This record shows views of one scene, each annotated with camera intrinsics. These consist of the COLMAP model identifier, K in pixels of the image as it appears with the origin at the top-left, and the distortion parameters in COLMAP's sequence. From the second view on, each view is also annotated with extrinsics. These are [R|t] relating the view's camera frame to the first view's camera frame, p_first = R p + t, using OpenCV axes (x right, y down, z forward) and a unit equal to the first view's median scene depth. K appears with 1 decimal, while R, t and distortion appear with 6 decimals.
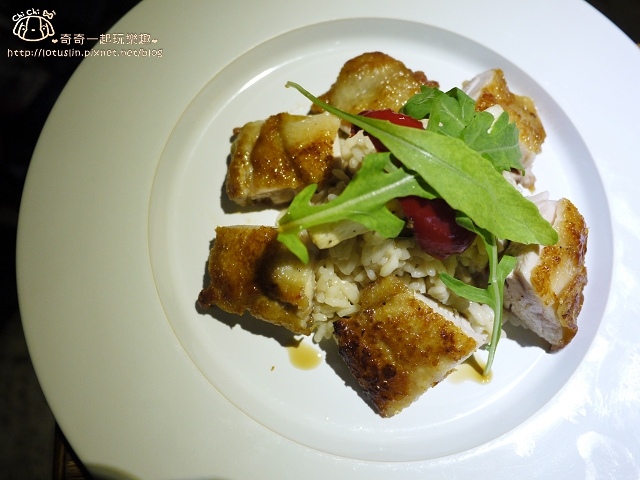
lens RADIAL K [[542.0, 0, 319.5], [0, 542.0, 240.3], [0, 0, 1]] dist [-0.071772, 0.003359]
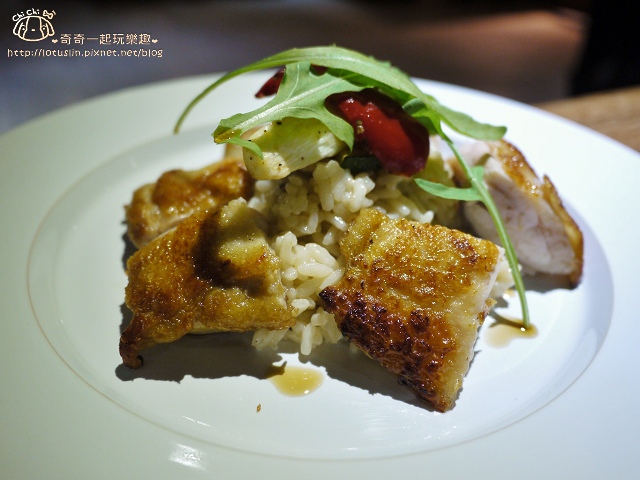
lens RADIAL K [[542.0, 0, 319.5], [0, 542.0, 240.3], [0, 0, 1]] dist [-0.071772, 0.003359]
pose [[0.915453, -0.236626, 0.325506, -0.193396], [0.385129, 0.749738, -0.538116, 0.489428], [-0.116712, 0.617982, 0.777481, 0.396346]]
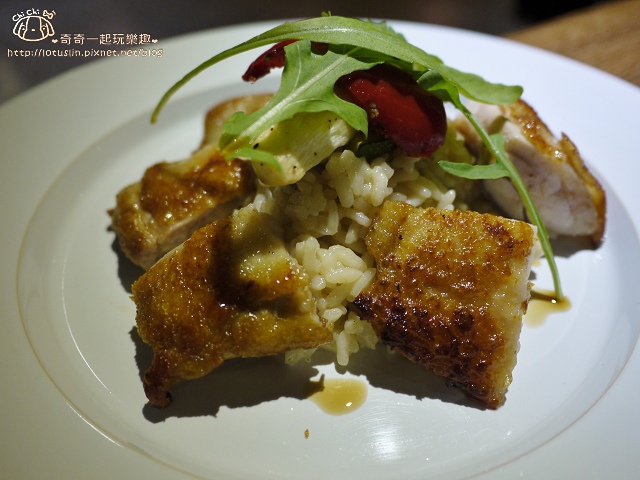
lens RADIAL K [[542.0, 0, 319.5], [0, 542.0, 240.3], [0, 0, 1]] dist [-0.071772, 0.003359]
pose [[0.855728, -0.383264, 0.347617, -0.213520], [0.505903, 0.760722, -0.406649, 0.345379], [-0.108586, 0.523842, 0.844866, 0.402342]]
